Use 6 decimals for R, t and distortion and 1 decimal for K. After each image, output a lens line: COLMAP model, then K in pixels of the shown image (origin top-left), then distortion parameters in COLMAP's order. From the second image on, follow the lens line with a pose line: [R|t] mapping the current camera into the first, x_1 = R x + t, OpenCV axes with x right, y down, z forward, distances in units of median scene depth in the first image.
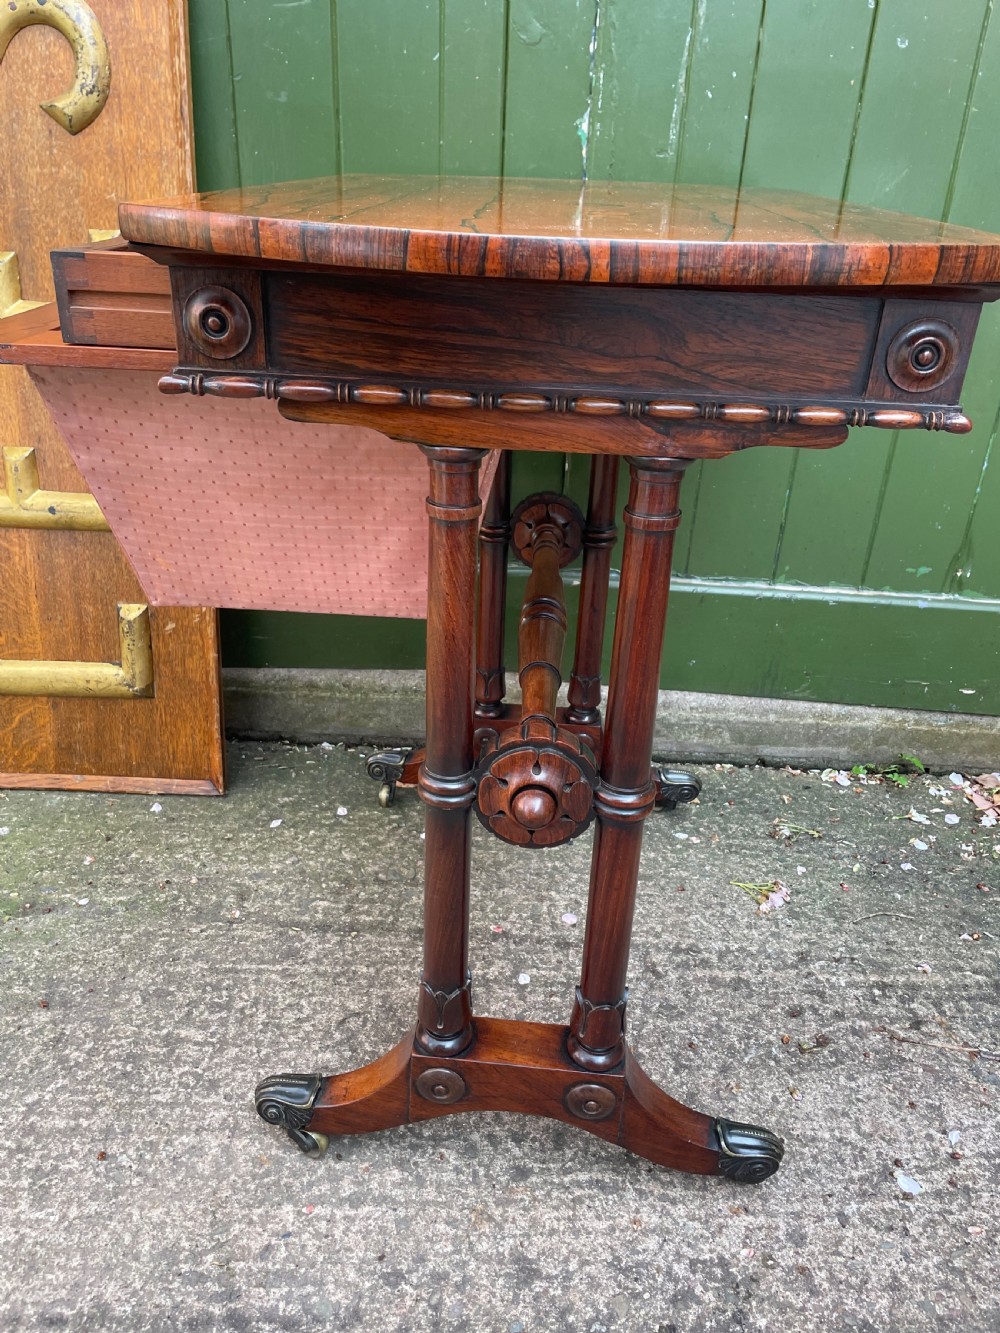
lens RADIAL K [[1021.7, 0, 490.5], [0, 1021.7, 662.2], [0, 0, 1]] dist [0.082555, -0.115659]
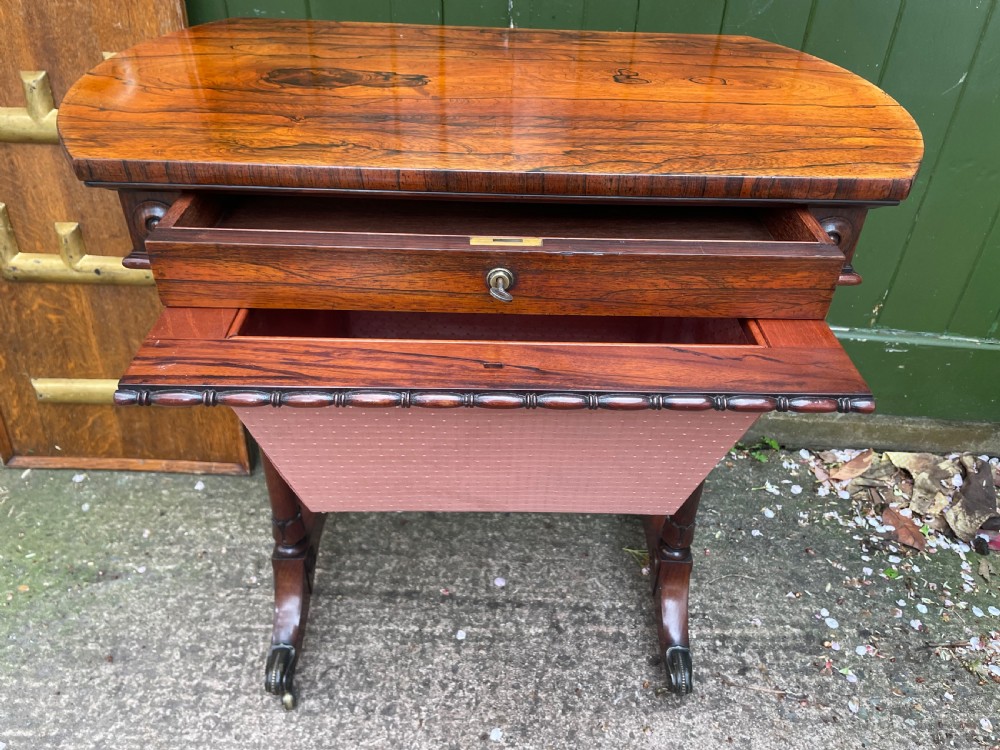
lens RADIAL K [[766.5, 0, 508.8], [0, 766.5, 375.4], [0, 0, 1]] dist [0.082555, -0.115659]
pose [[0.999969, -0.000690, -0.007824, 0.101155], [0.001949, 0.986789, 0.161998, -0.193348], [0.007609, -0.162009, 0.986760, 0.040024]]
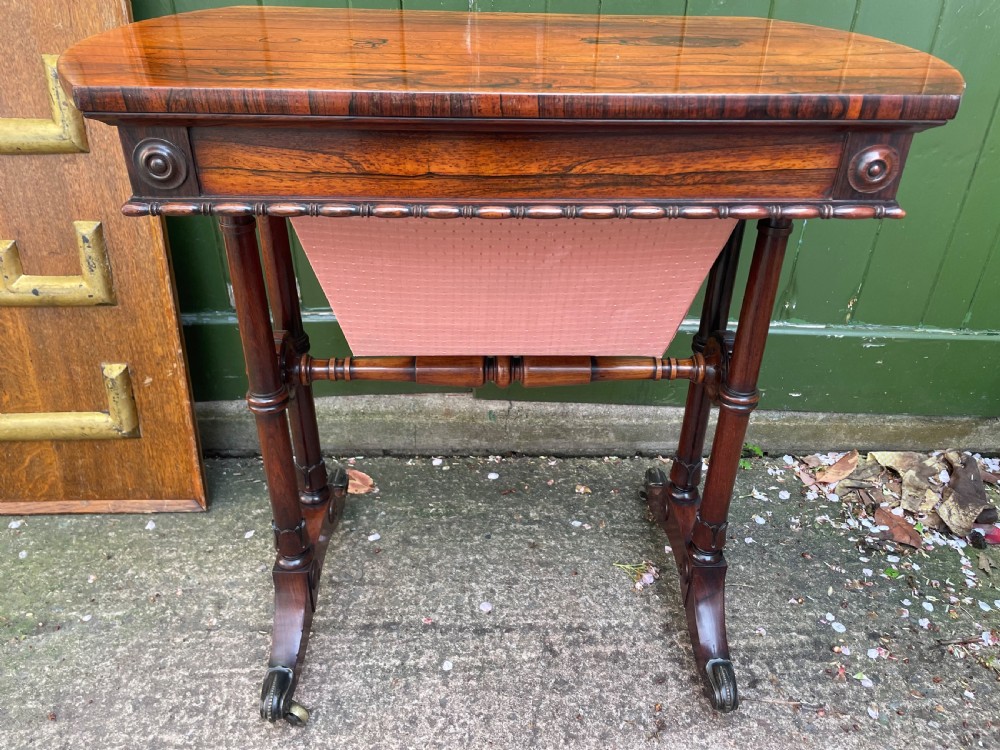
lens RADIAL K [[766.5, 0, 506.6], [0, 766.5, 370.2], [0, 0, 1]] dist [0.082555, -0.115659]
pose [[0.997528, -0.045994, 0.053119, 0.068512], [0.041520, 0.995729, 0.082465, -0.120472], [-0.056685, -0.080055, 0.995177, 0.085658]]
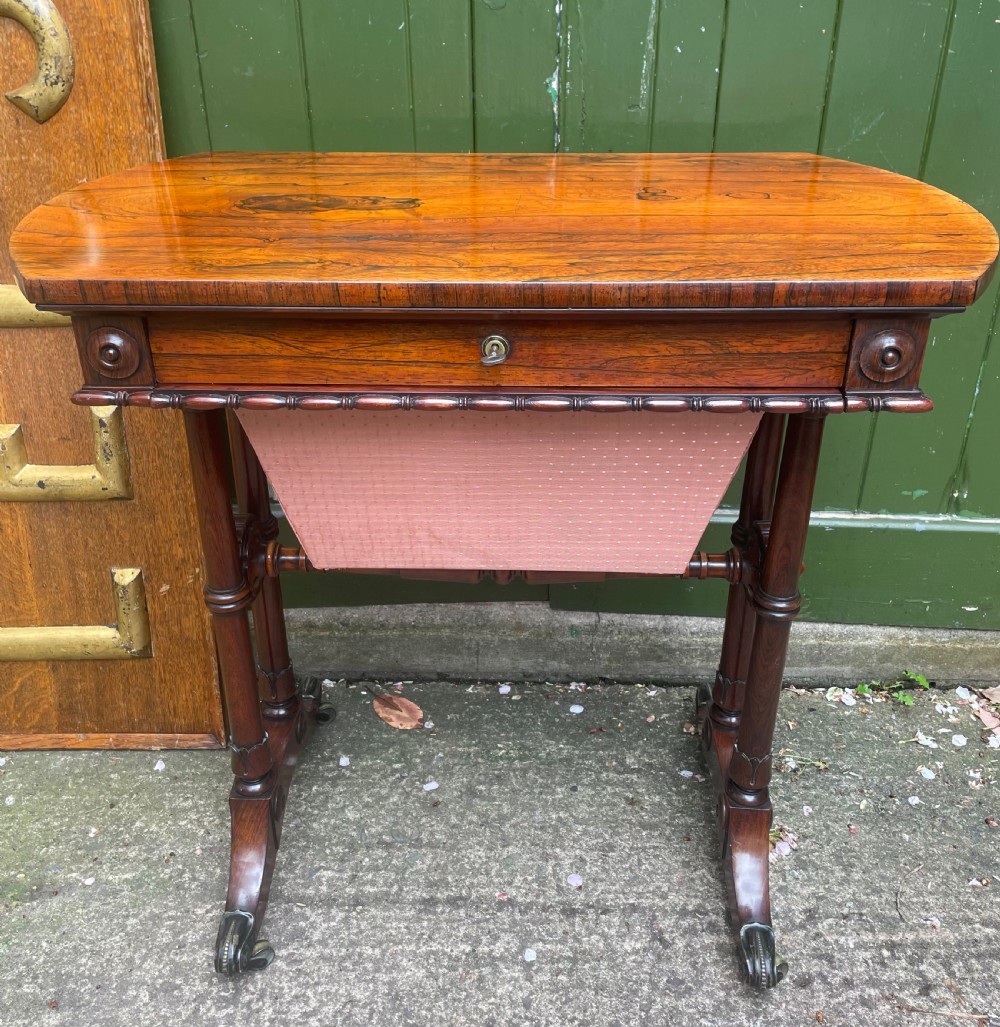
lens RADIAL K [[1027.3, 0, 490.2], [0, 1027.3, 481.1], [0, 0, 1]] dist [0.031057, 0.000000]
pose [[0.998915, -0.044193, -0.014676, 0.027965], [0.044387, 0.998927, 0.013217, -0.159431], [0.014076, -0.013854, 0.999805, 0.005801]]
